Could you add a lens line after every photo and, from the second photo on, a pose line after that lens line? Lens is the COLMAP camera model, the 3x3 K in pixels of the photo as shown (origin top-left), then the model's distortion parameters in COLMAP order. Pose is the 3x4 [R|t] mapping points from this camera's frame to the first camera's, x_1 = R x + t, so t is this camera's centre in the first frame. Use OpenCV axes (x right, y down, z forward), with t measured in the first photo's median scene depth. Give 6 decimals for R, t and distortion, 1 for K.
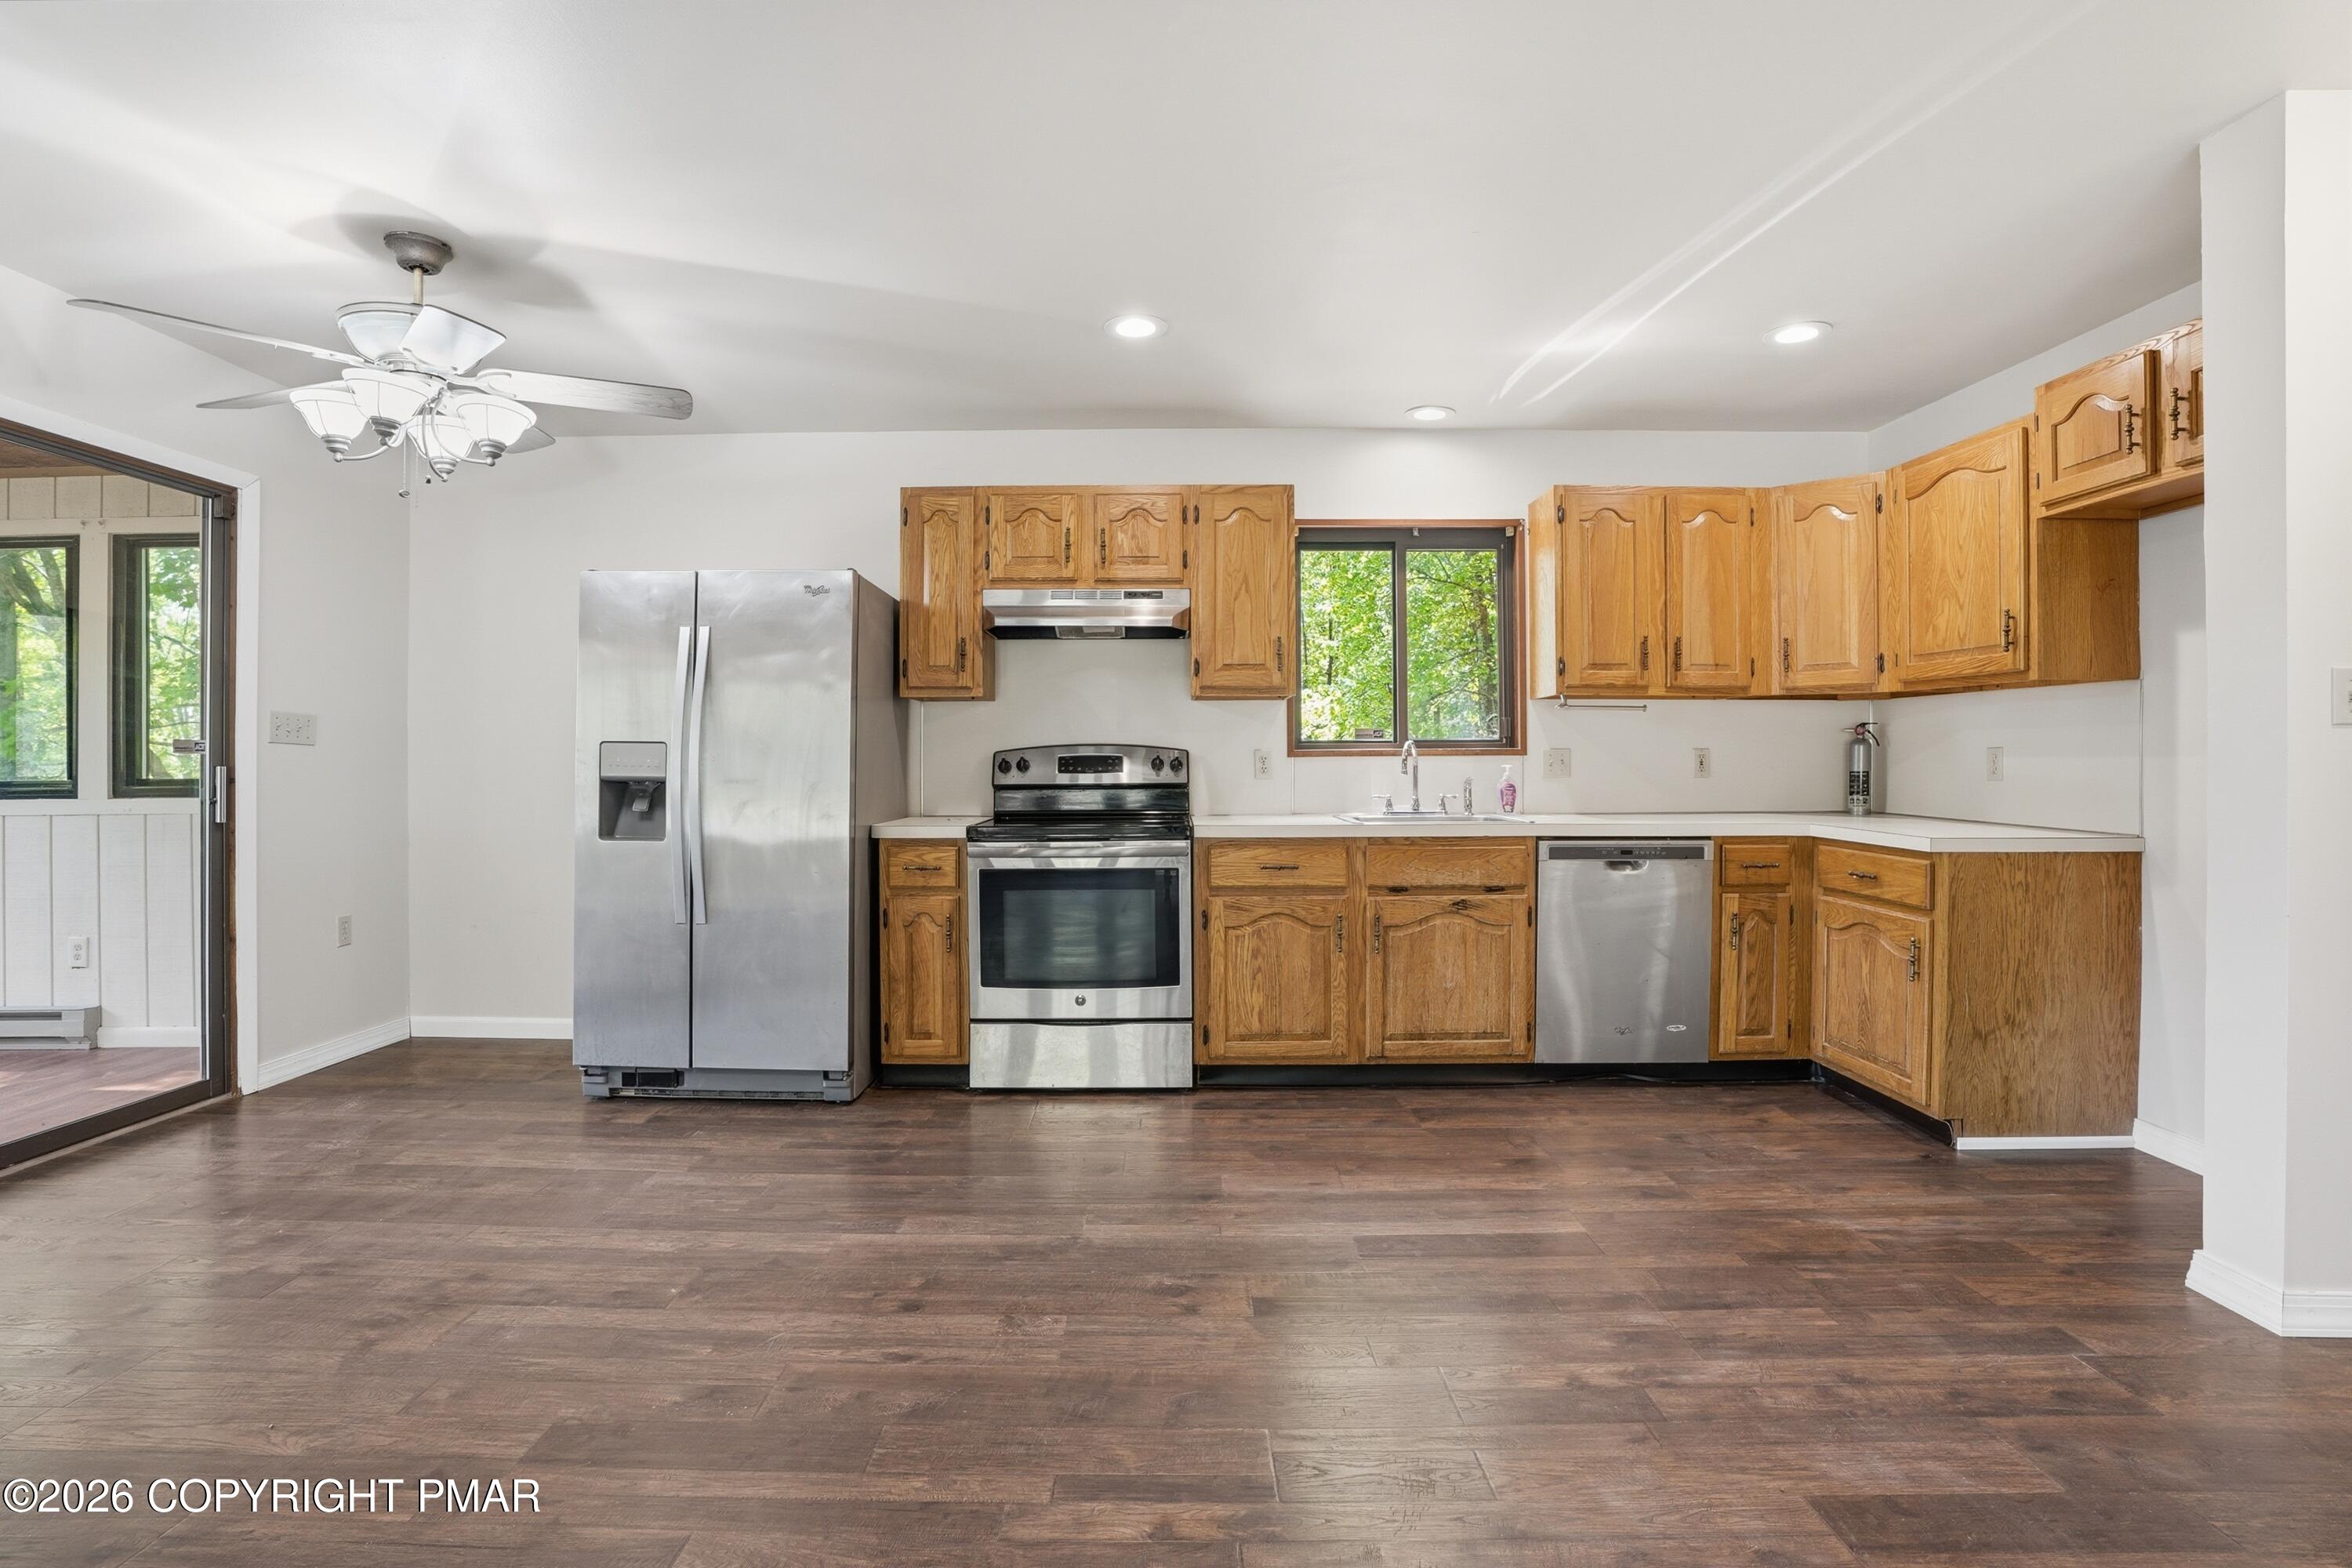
lens RADIAL K [[1095.4, 0, 1163.5], [0, 1095.4, 762.7], [0, 0, 1]] dist [-0.076068, 0.032117]
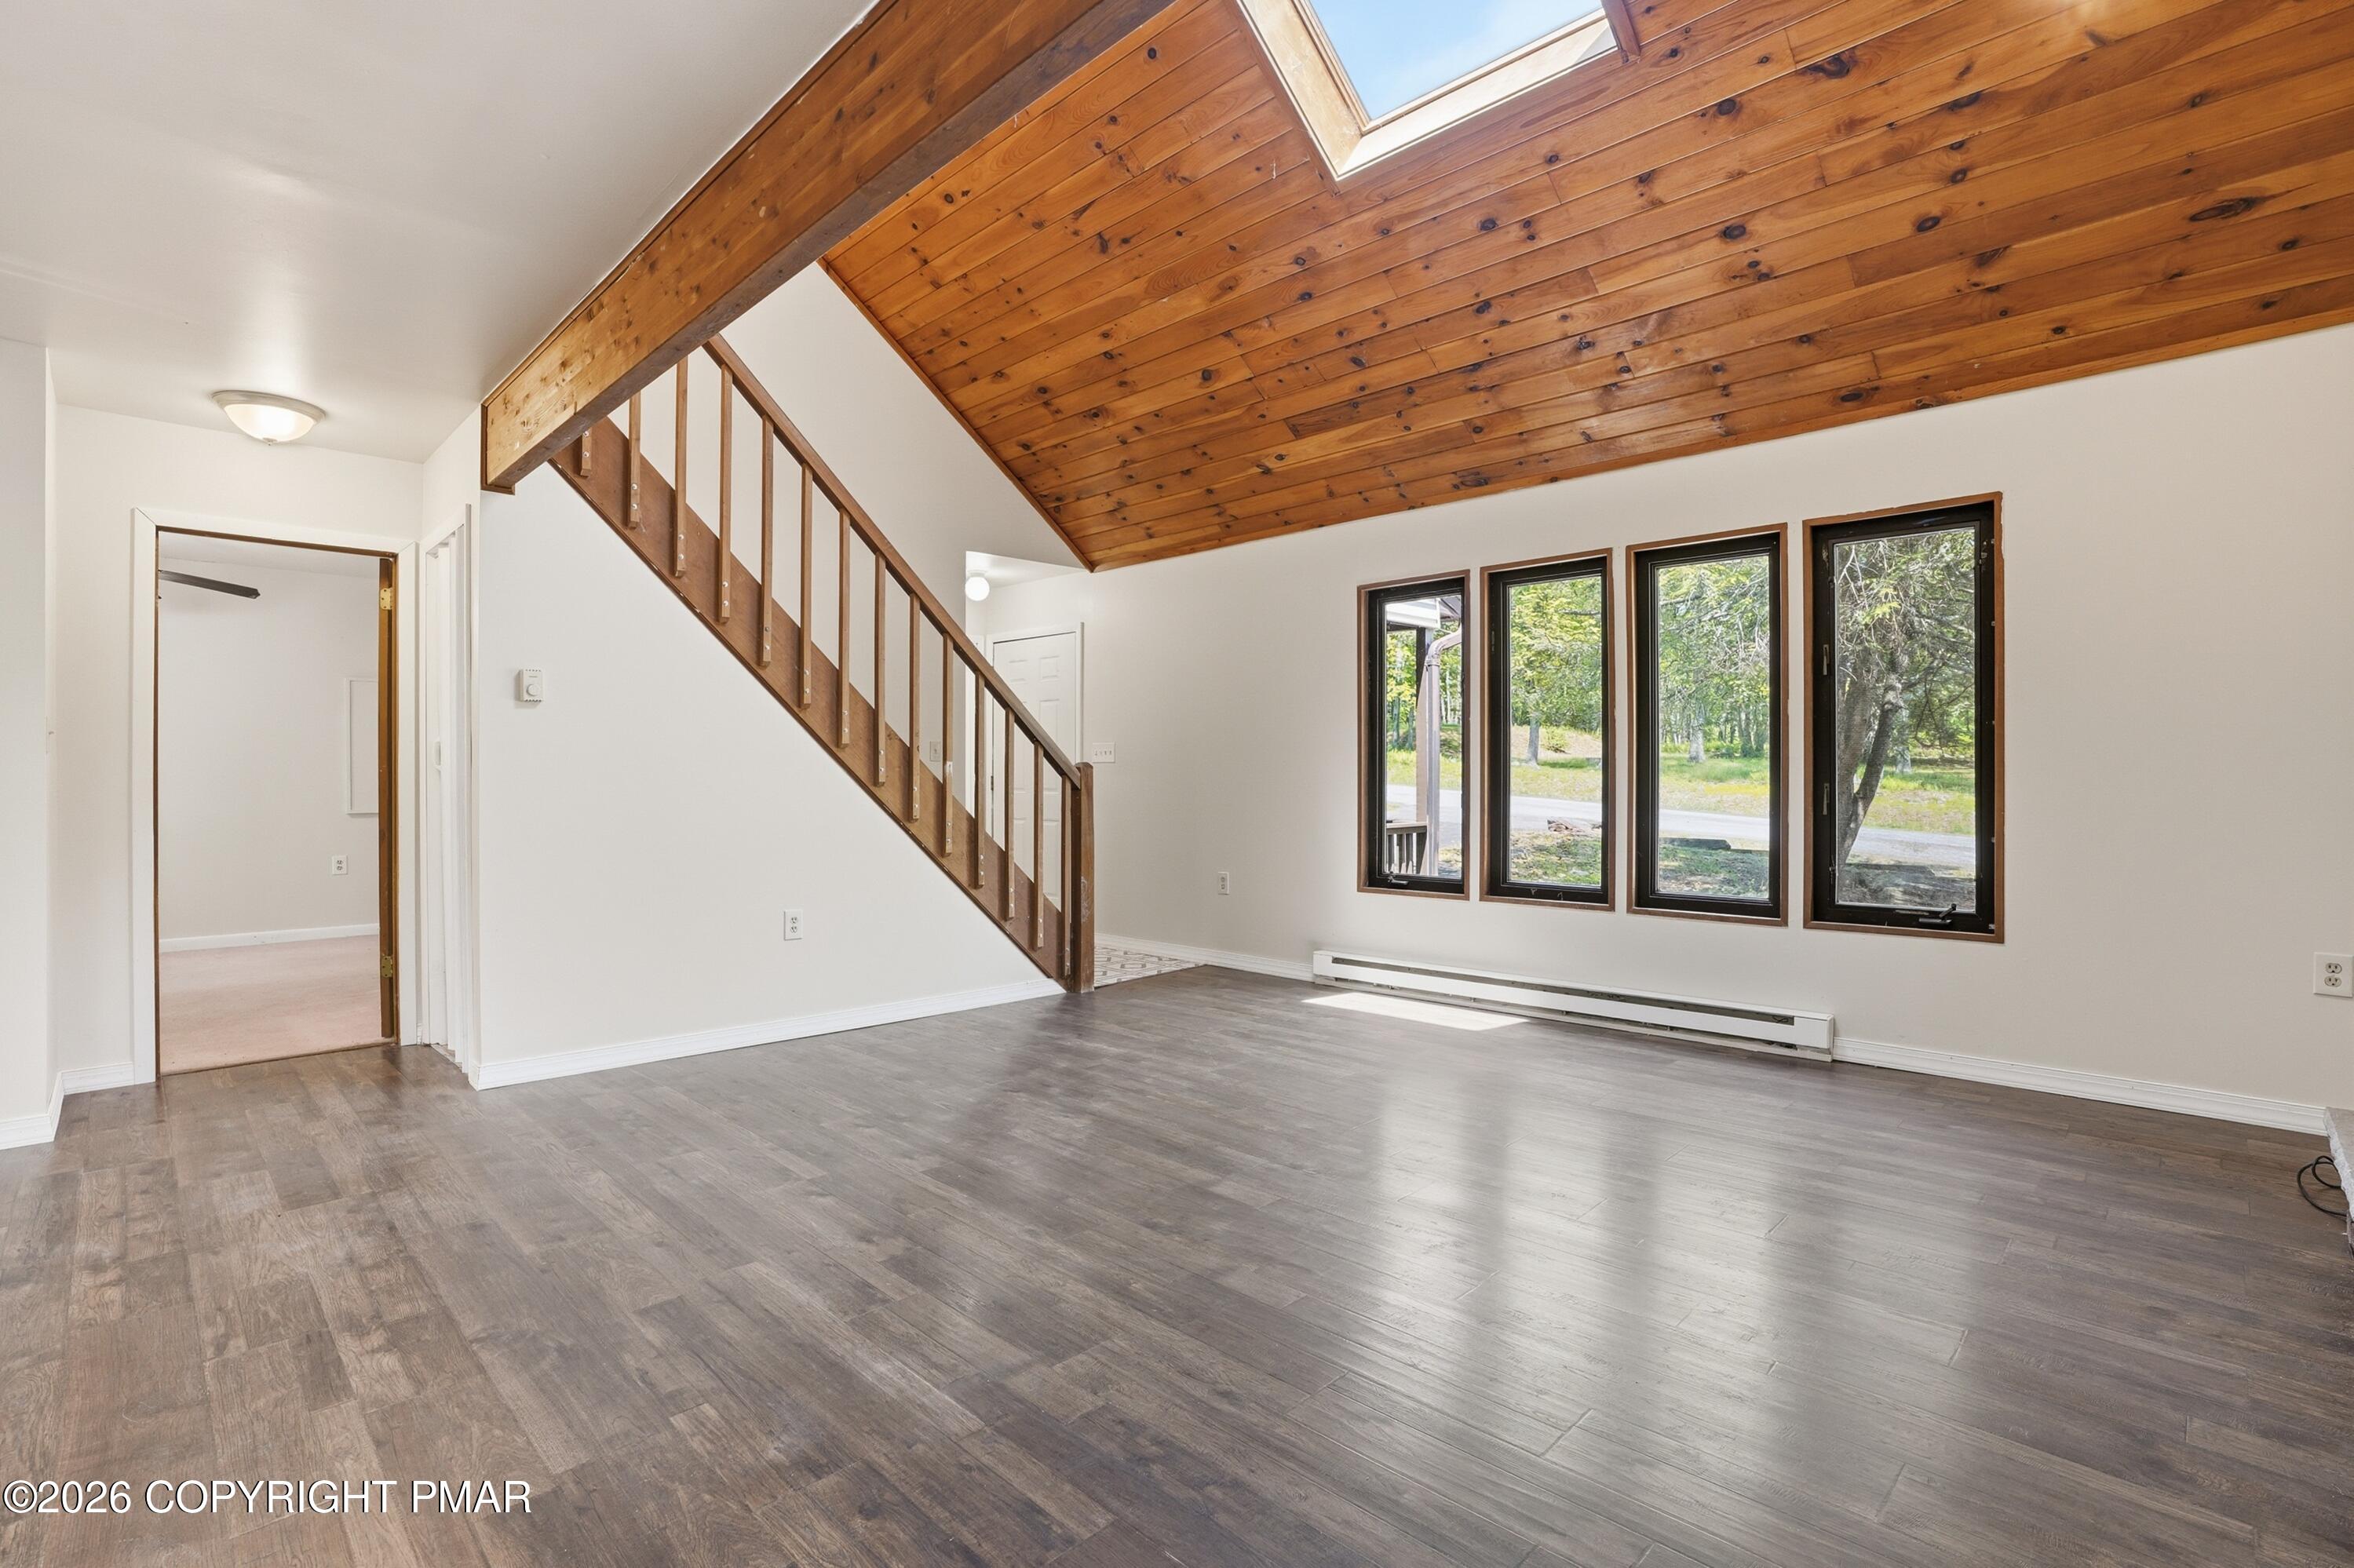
lens RADIAL K [[1094.9, 0, 1164.7], [0, 1094.9, 779.1], [0, 0, 1]] dist [-0.066315, 0.024231]
pose [[-0.709054, 0.000329, 0.705154, -0.678886], [0.002526, 0.999995, 0.002074, 0.002971], [-0.705150, 0.003252, -0.709051, 0.516858]]
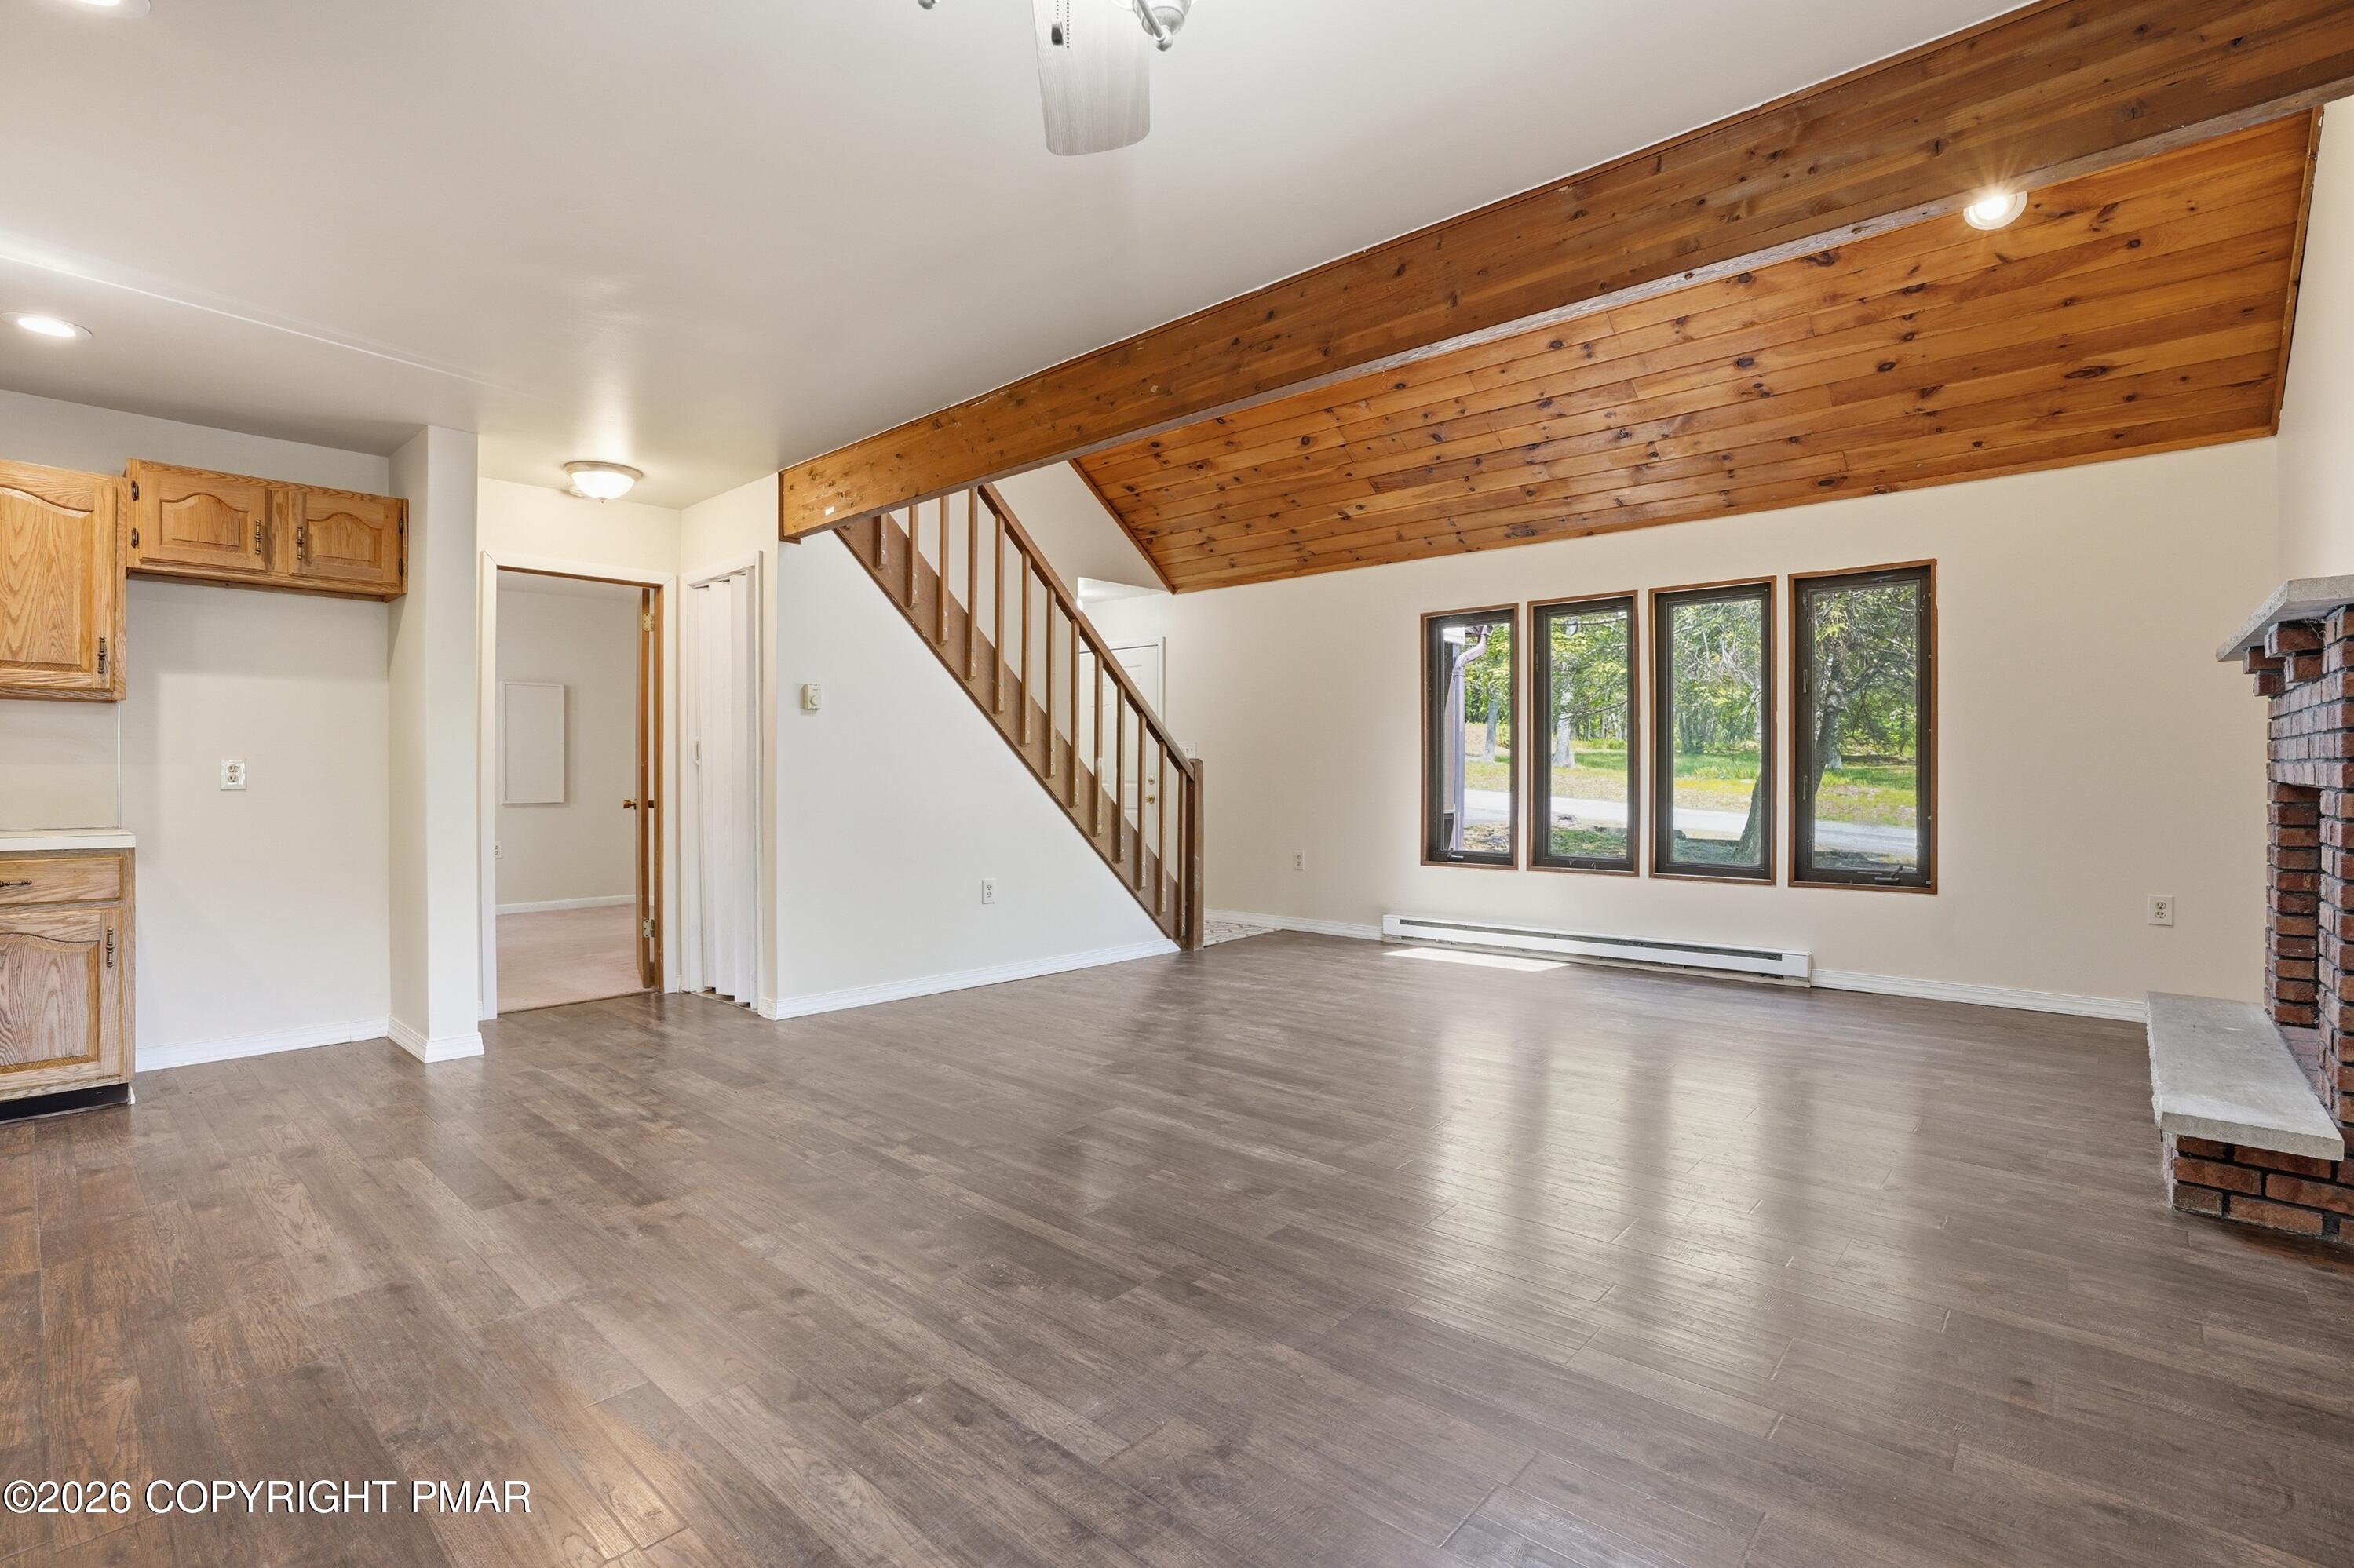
lens RADIAL K [[1093.4, 0, 1165.0], [0, 1093.4, 776.9], [0, 0, 1]] dist [-0.071191, 0.027589]
pose [[-0.743091, -0.001570, 0.669188, -0.708123], [0.002172, 0.999986, 0.004758, 0.004360], [-0.669186, 0.004989, -0.743078, 0.909579]]
